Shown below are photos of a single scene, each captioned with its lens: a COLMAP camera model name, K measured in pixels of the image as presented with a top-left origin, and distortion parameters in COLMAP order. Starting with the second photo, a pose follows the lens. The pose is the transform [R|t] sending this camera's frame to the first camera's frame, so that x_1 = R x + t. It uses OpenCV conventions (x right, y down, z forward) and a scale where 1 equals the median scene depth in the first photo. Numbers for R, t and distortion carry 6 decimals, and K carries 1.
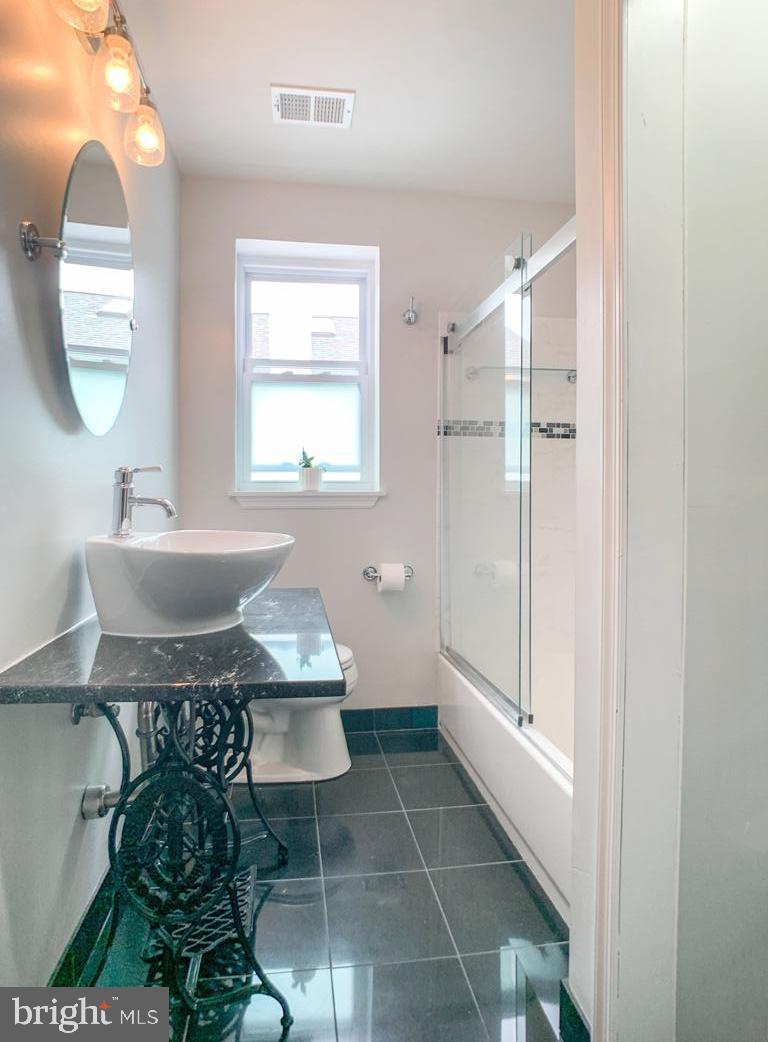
lens RADIAL K [[576.0, 0, 360.0], [0, 576.0, 521.3], [0, 0, 1]] dist [-0.037338, 0.003577]
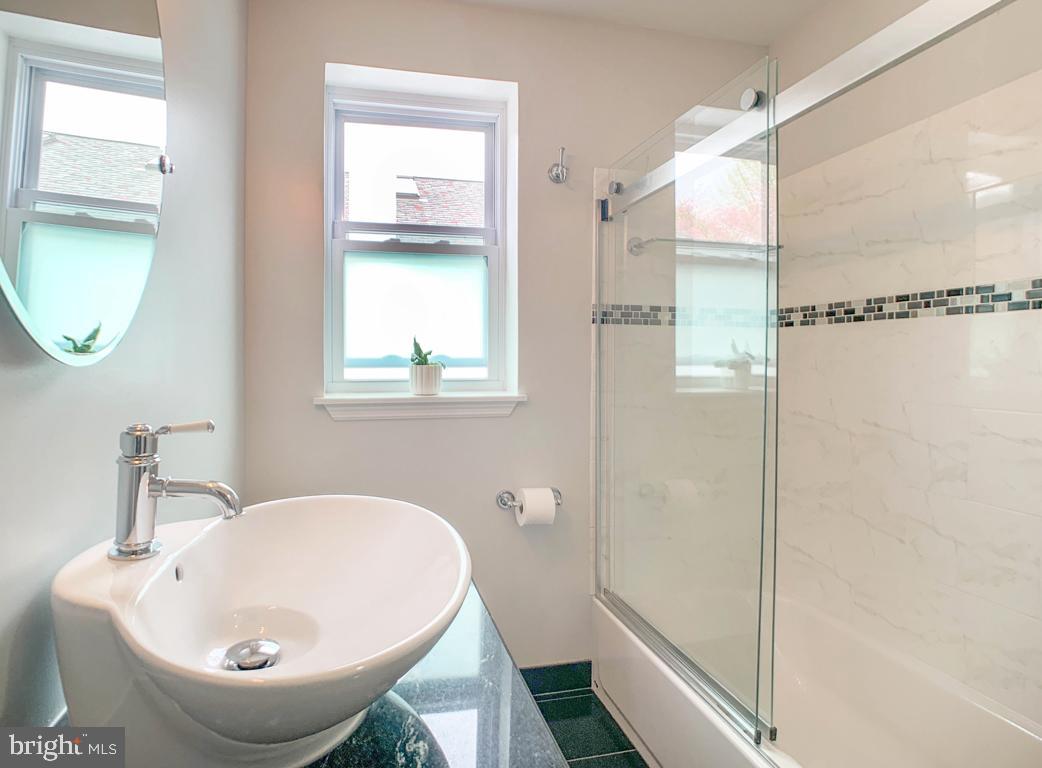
lens RADIAL K [[576.0, 0, 521.7], [0, 576.0, 357.7], [0, 0, 1]] dist [-0.037338, 0.003577]
pose [[0.988882, -0.013639, 0.148073, -0.078104], [0.020179, 0.998882, -0.042758, -0.071192], [-0.147324, 0.045271, 0.988052, 0.238848]]
